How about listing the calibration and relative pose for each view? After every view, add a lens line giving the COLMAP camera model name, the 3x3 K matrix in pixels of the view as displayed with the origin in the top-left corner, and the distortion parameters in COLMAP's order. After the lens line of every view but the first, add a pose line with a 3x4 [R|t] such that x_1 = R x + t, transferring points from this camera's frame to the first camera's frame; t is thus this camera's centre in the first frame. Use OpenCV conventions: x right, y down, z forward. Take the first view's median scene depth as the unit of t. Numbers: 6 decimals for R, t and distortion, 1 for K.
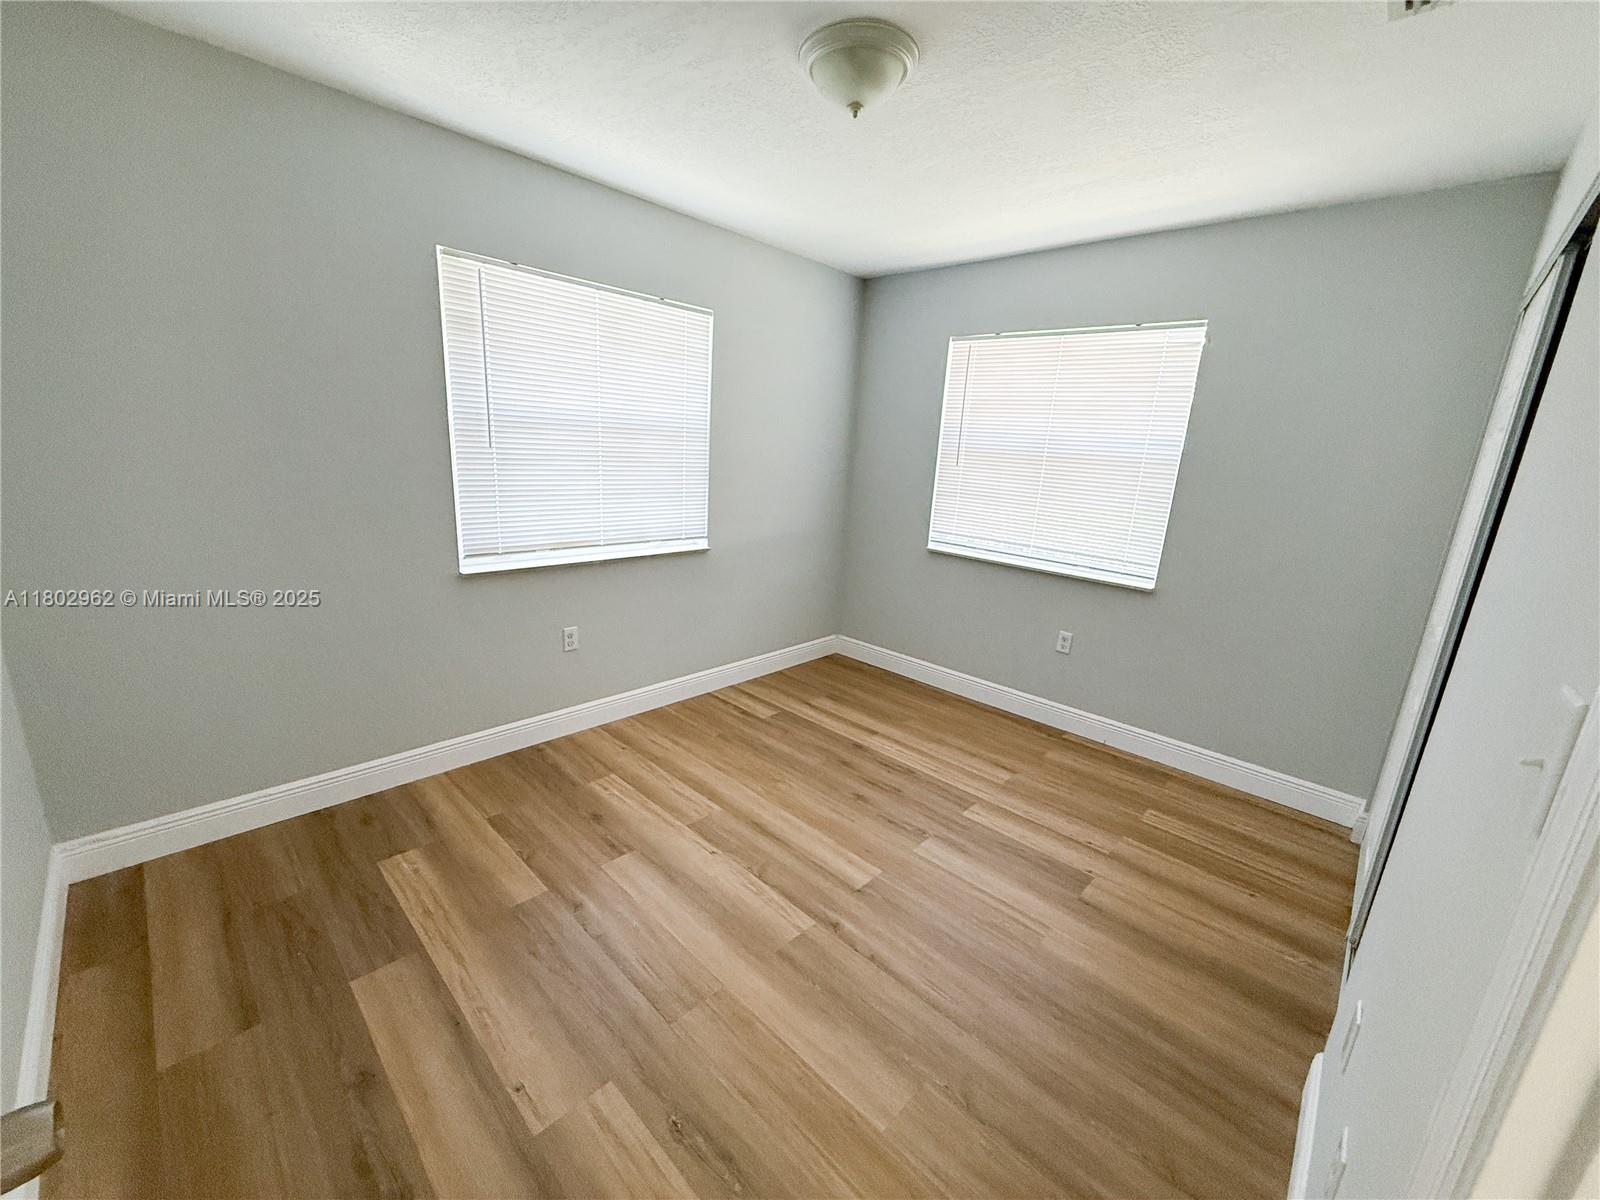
lens RADIAL K [[634.4, 0, 812.9], [0, 634.4, 597.6], [0, 0, 1]] dist [-0.000852, -0.000016]
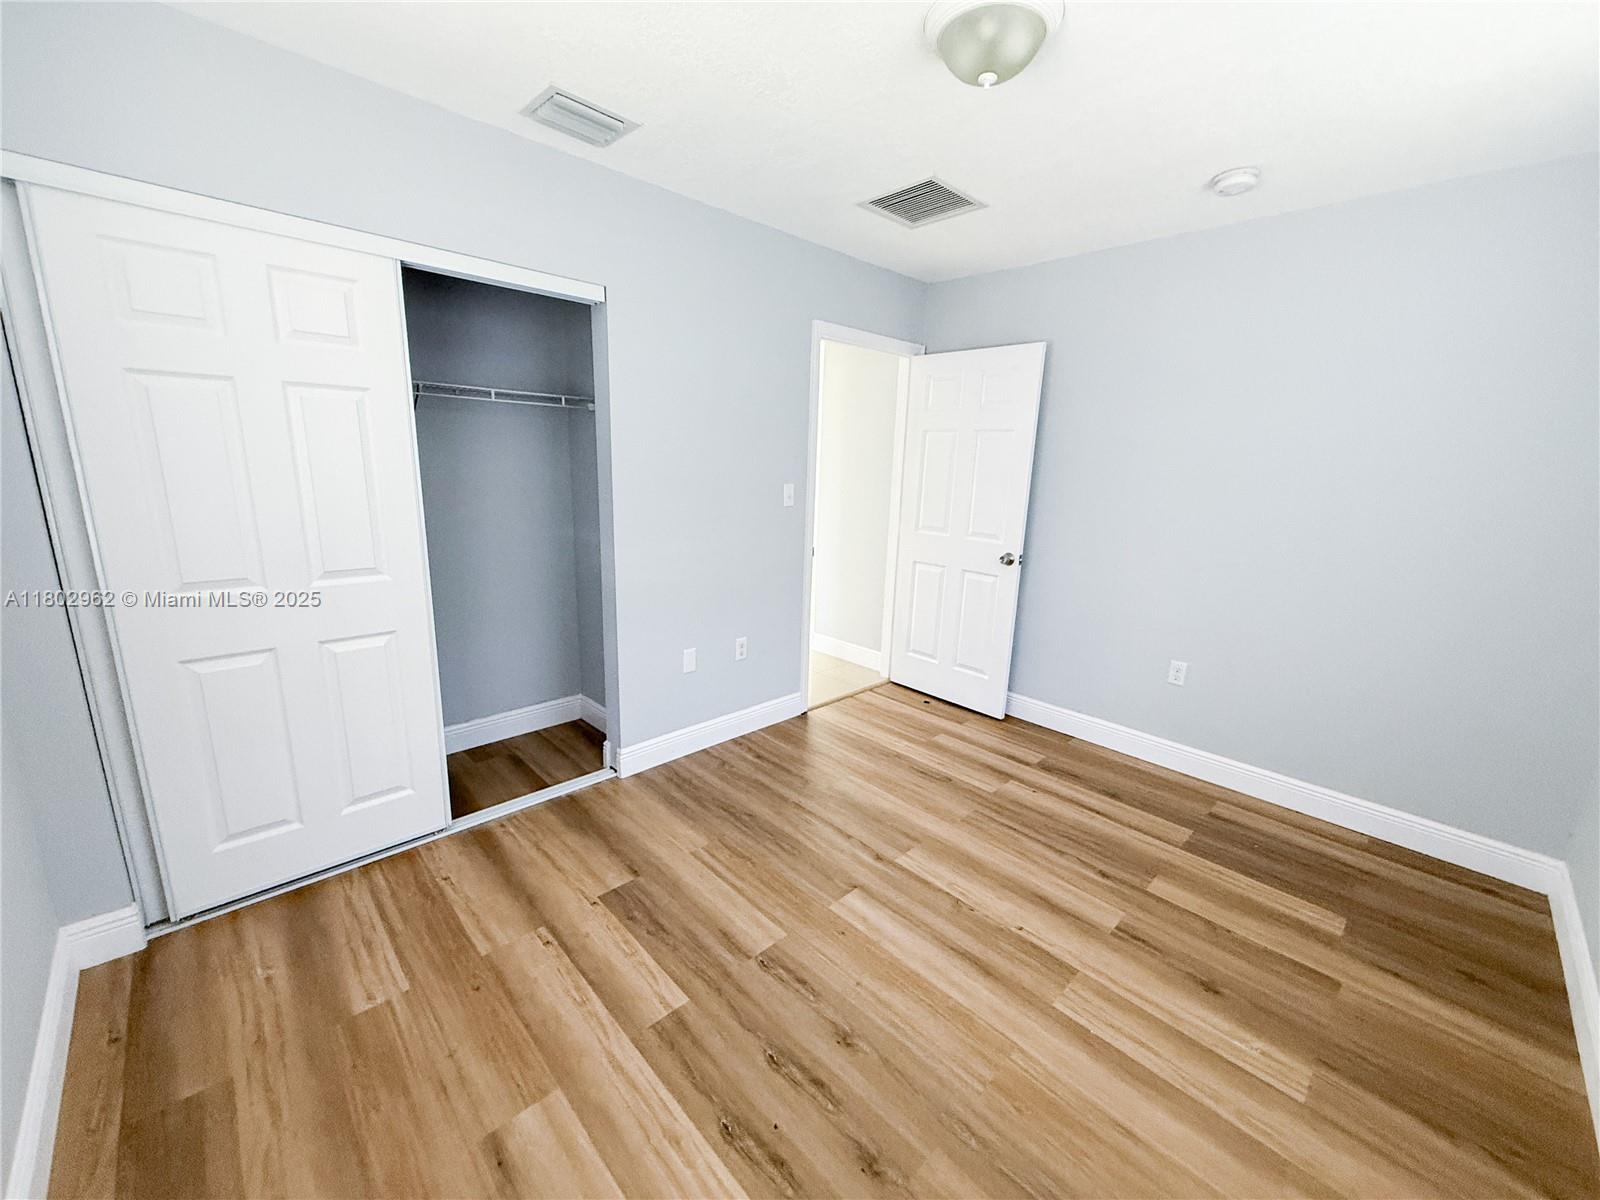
lens RADIAL K [[634.4, 0, 812.9], [0, 634.4, 597.6], [0, 0, 1]] dist [-0.000852, -0.000016]
pose [[-0.995299, -0.095388, 0.016745, 0.157394], [-0.078063, 0.892509, 0.444224, -0.373481], [-0.057319, 0.440828, -0.895759, 1.599753]]
